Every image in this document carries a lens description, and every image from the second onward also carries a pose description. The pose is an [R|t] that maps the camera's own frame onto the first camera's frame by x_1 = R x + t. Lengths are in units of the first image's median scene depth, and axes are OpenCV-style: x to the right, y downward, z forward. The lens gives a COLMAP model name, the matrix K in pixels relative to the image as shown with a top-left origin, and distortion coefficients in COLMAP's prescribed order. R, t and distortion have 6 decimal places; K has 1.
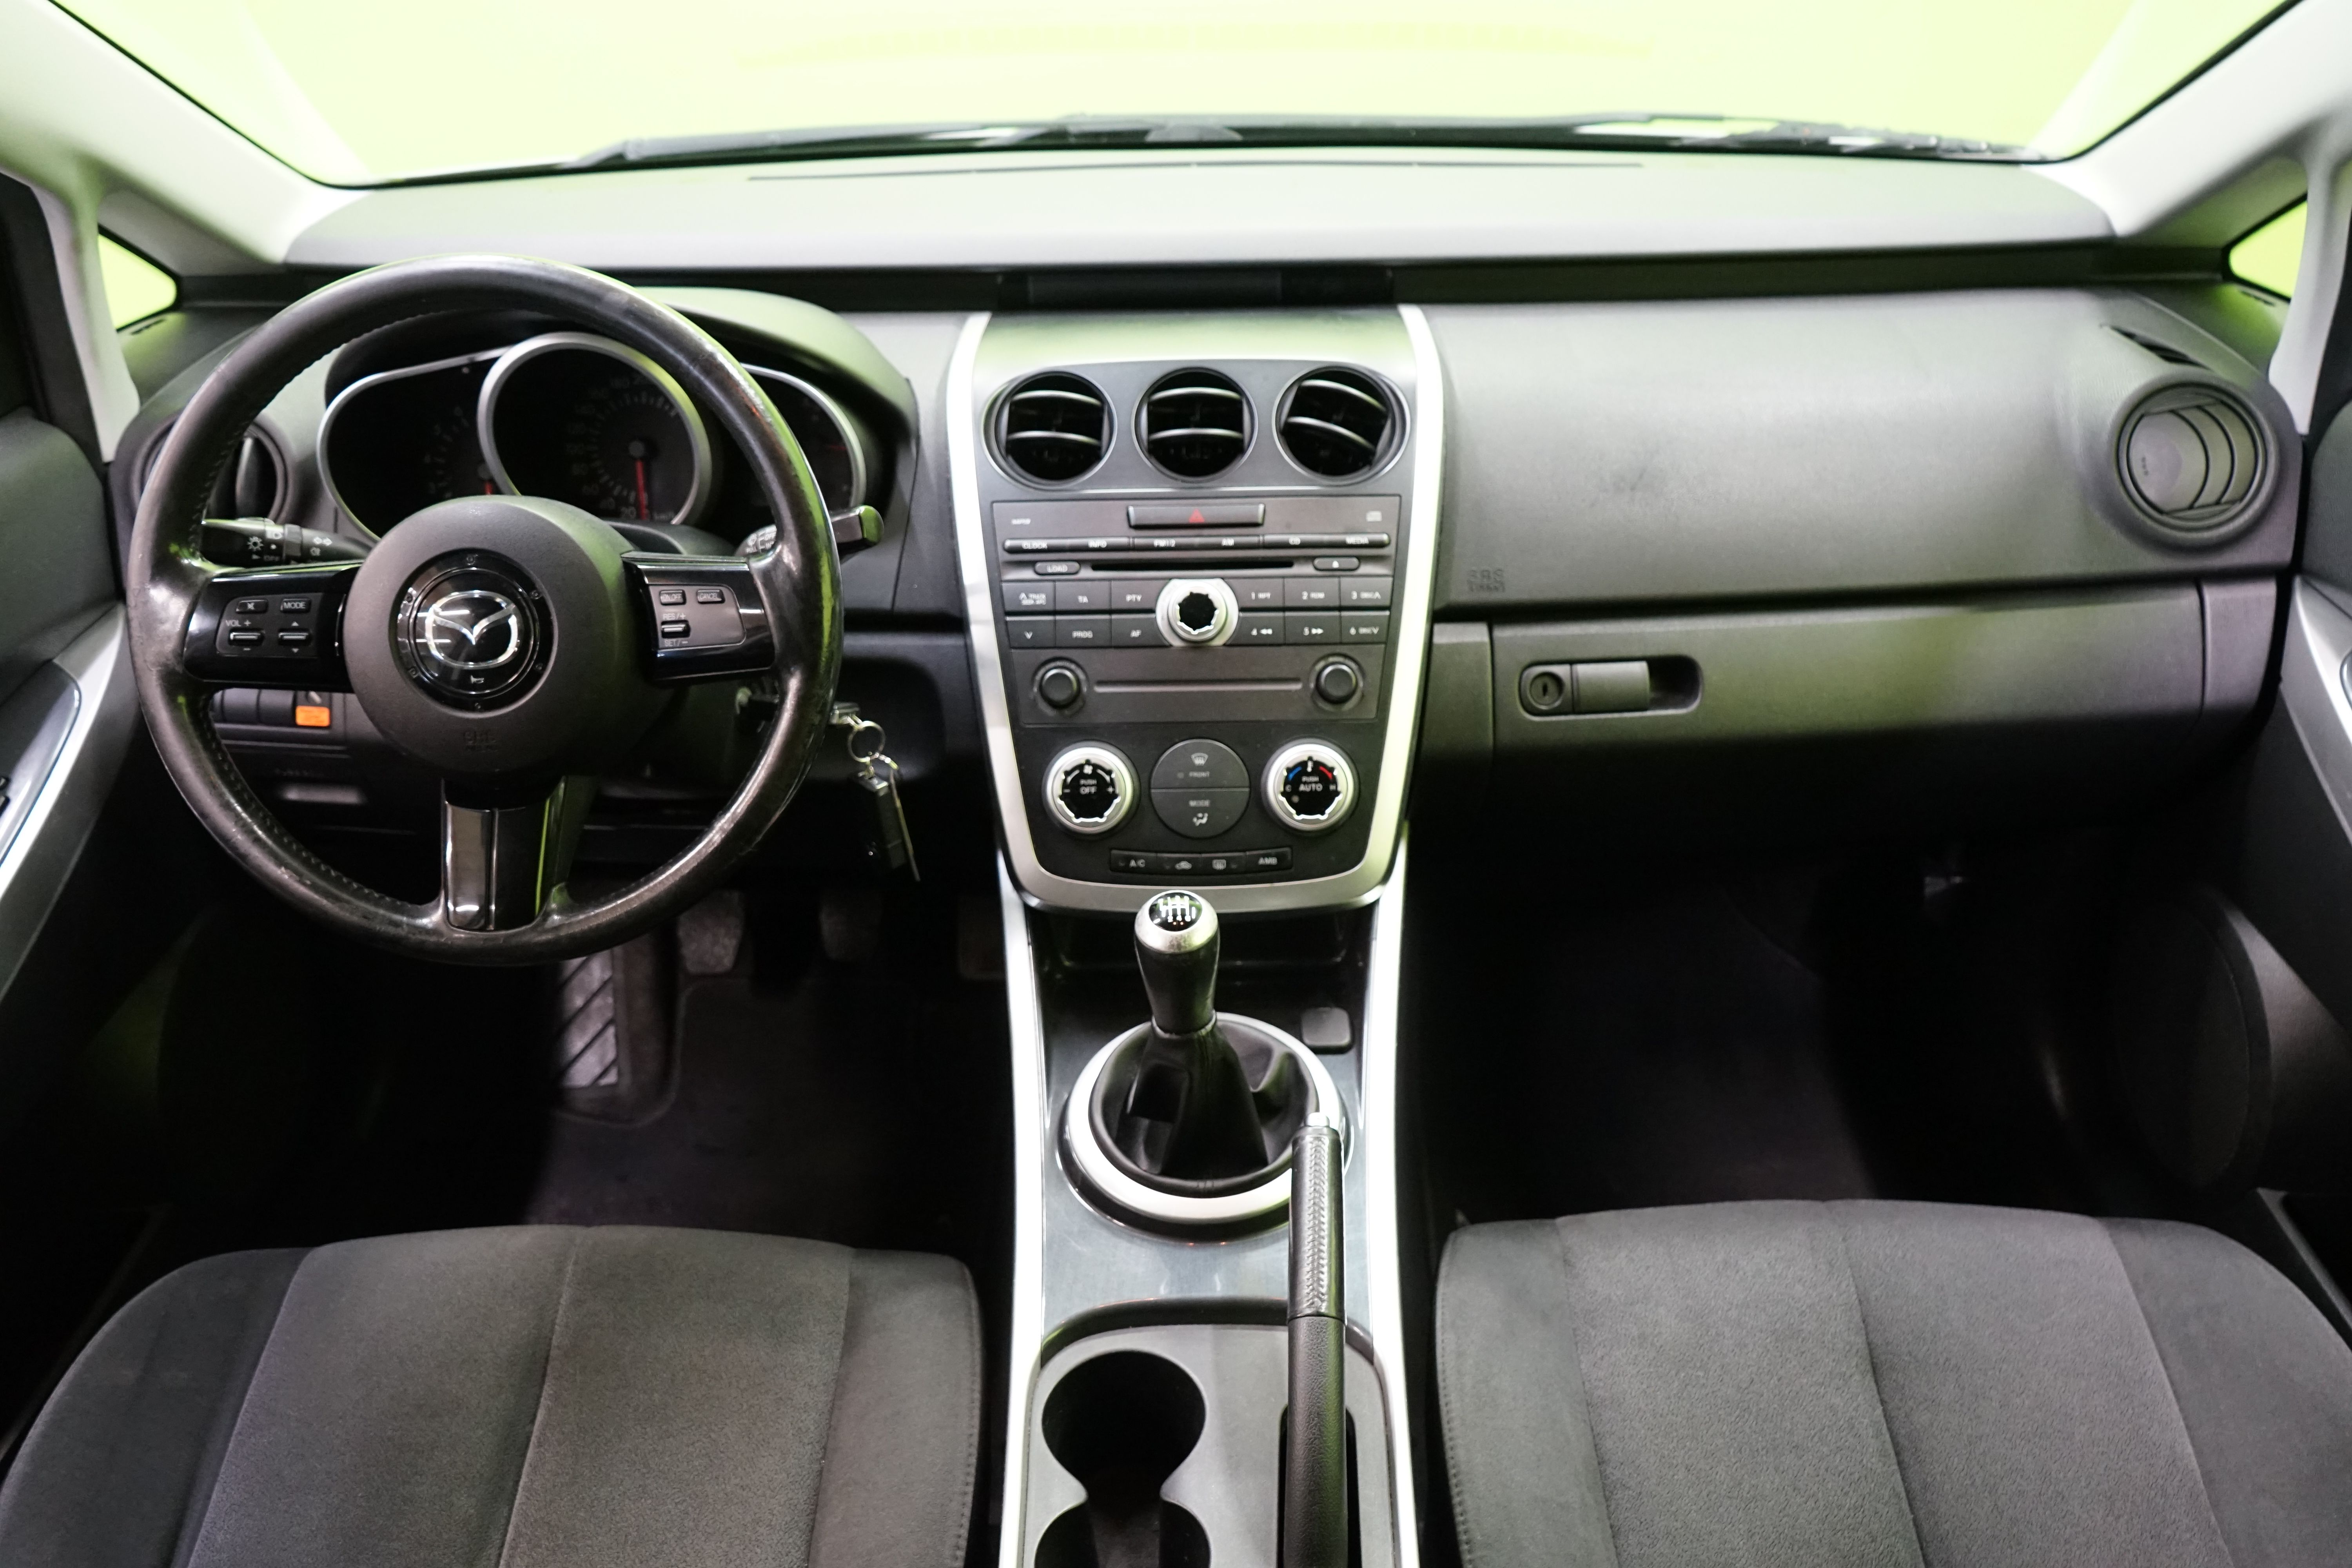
lens RADIAL K [[1867.2, 0, 1176.0], [0, 1867.2, 784.0], [0, 0, 1]] dist [-0.028975, -0.000764]
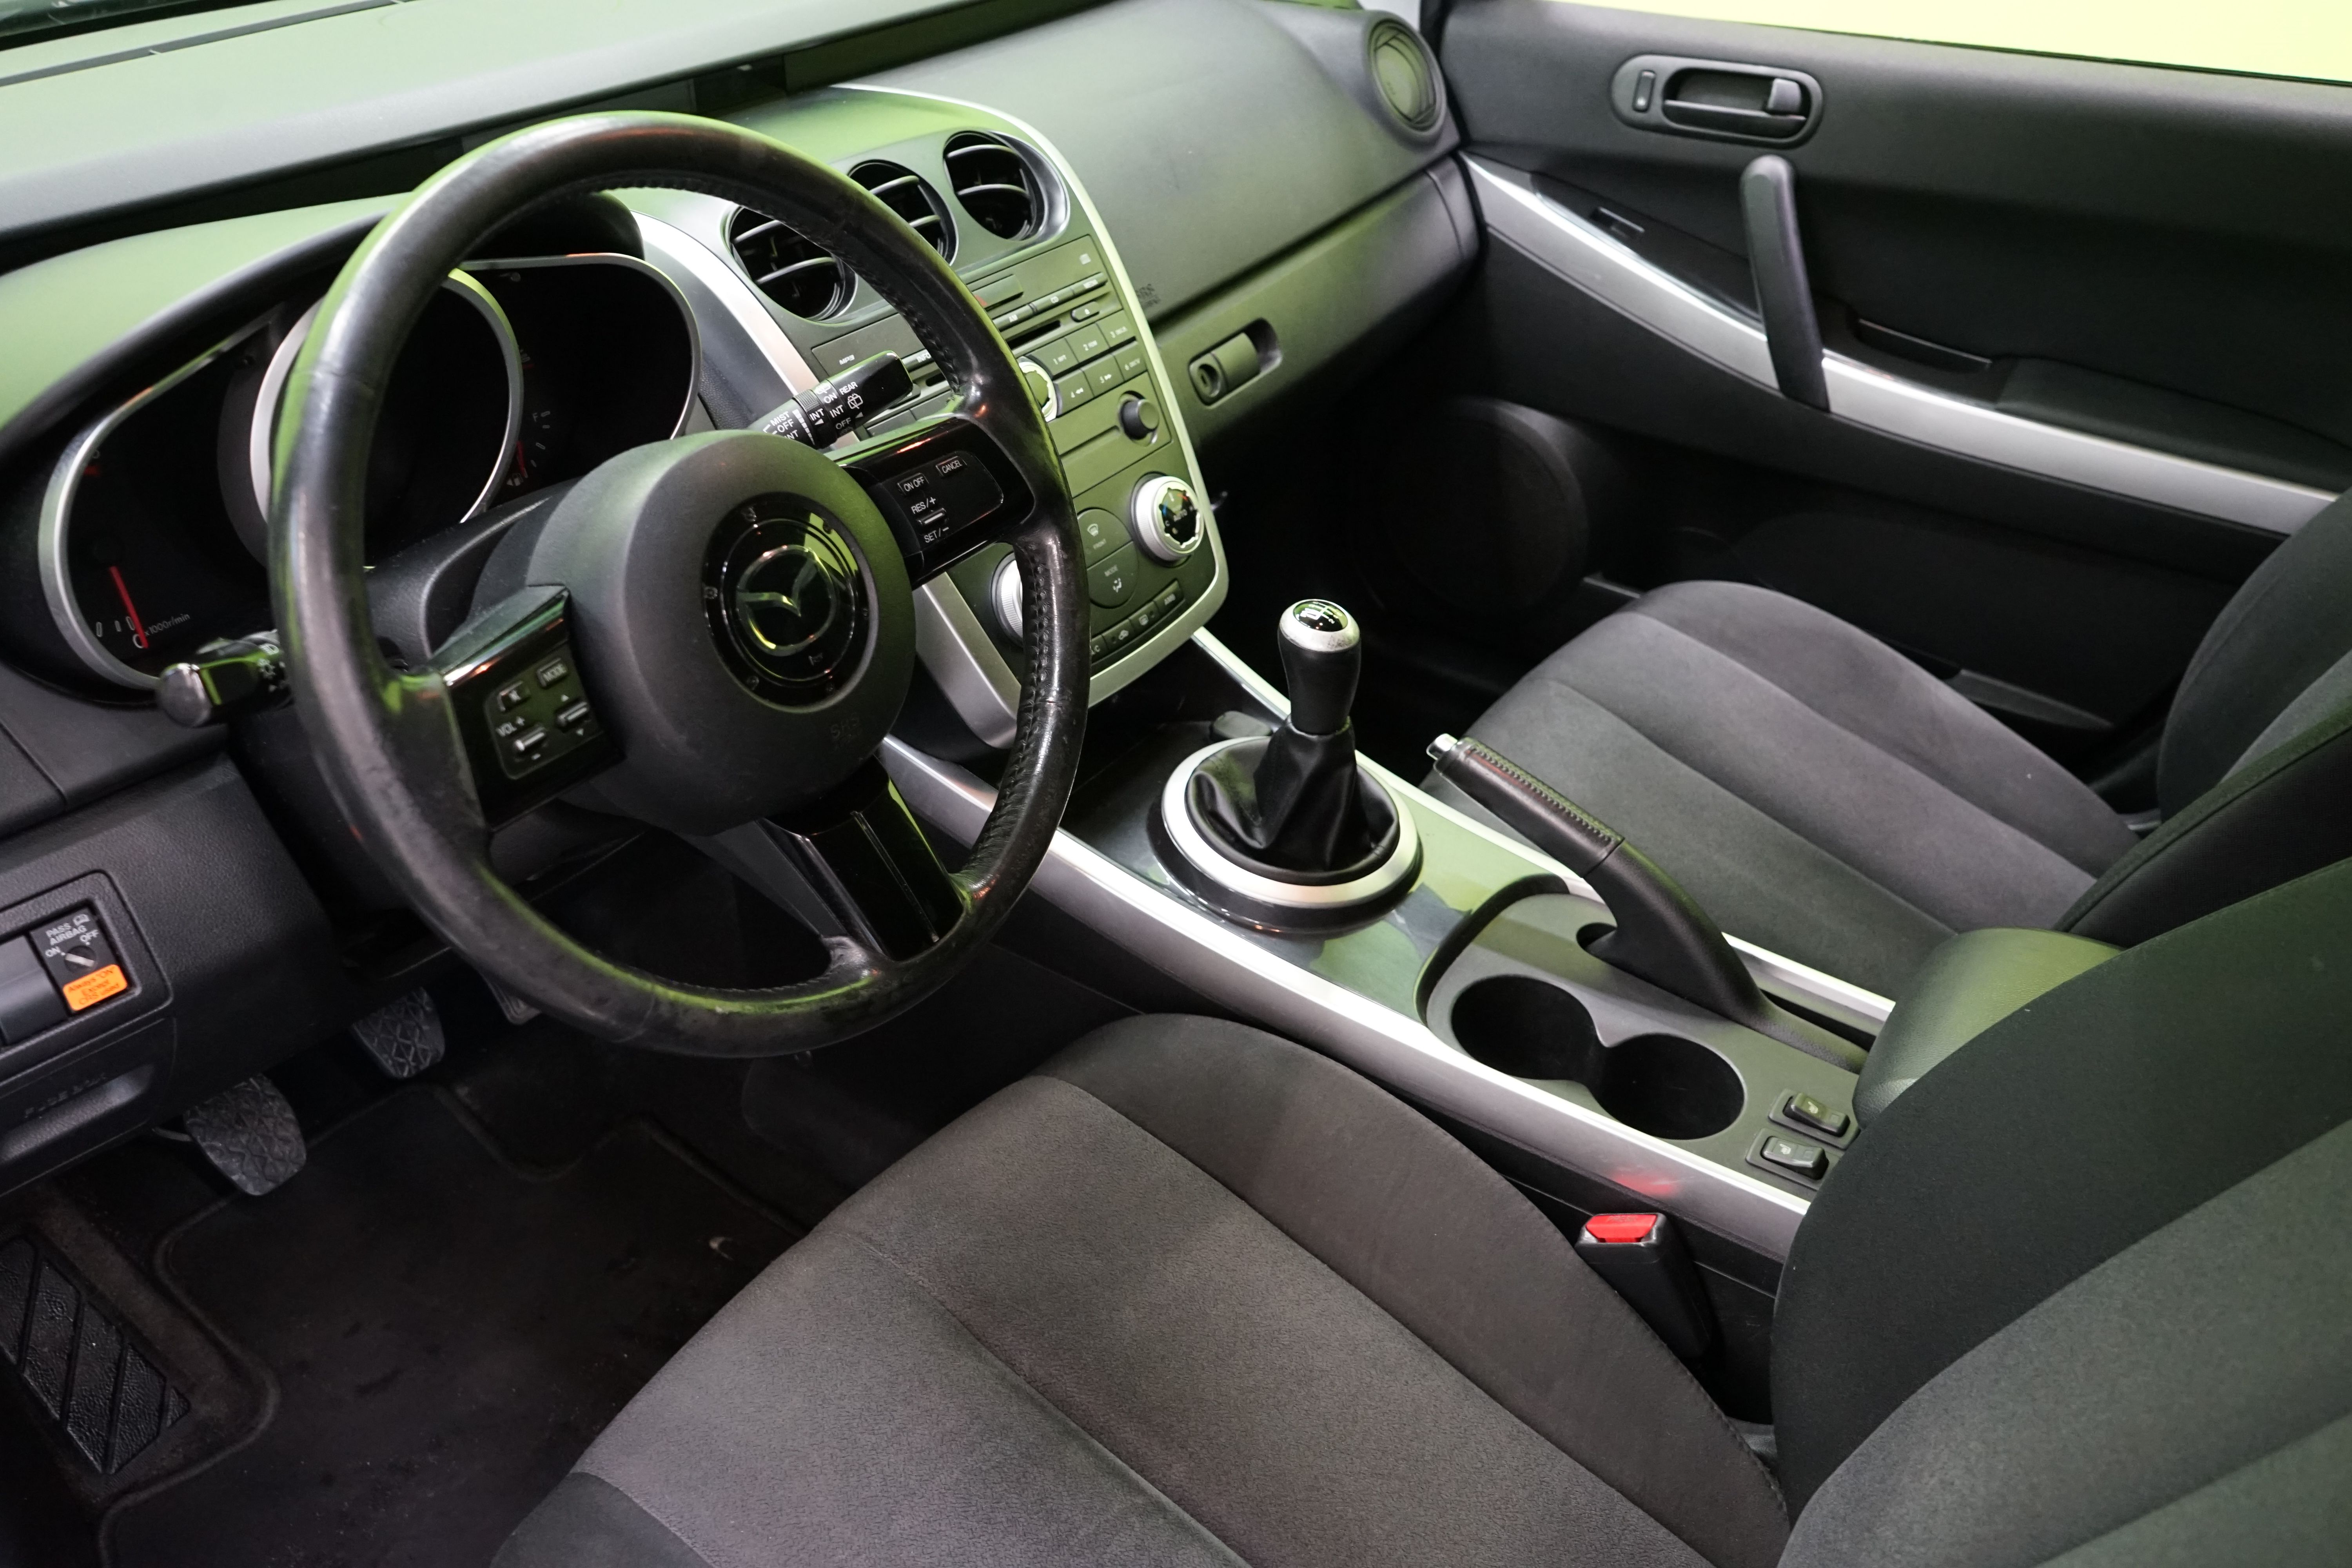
lens RADIAL K [[1867.2, 0, 1176.0], [0, 1867.2, 784.0], [0, 0, 1]] dist [-0.028975, -0.000764]
pose [[0.577096, -0.438716, 0.688831, -0.700885], [0.390357, 0.889048, 0.239197, -0.112915], [-0.717343, 0.130850, 0.684322, 0.301849]]
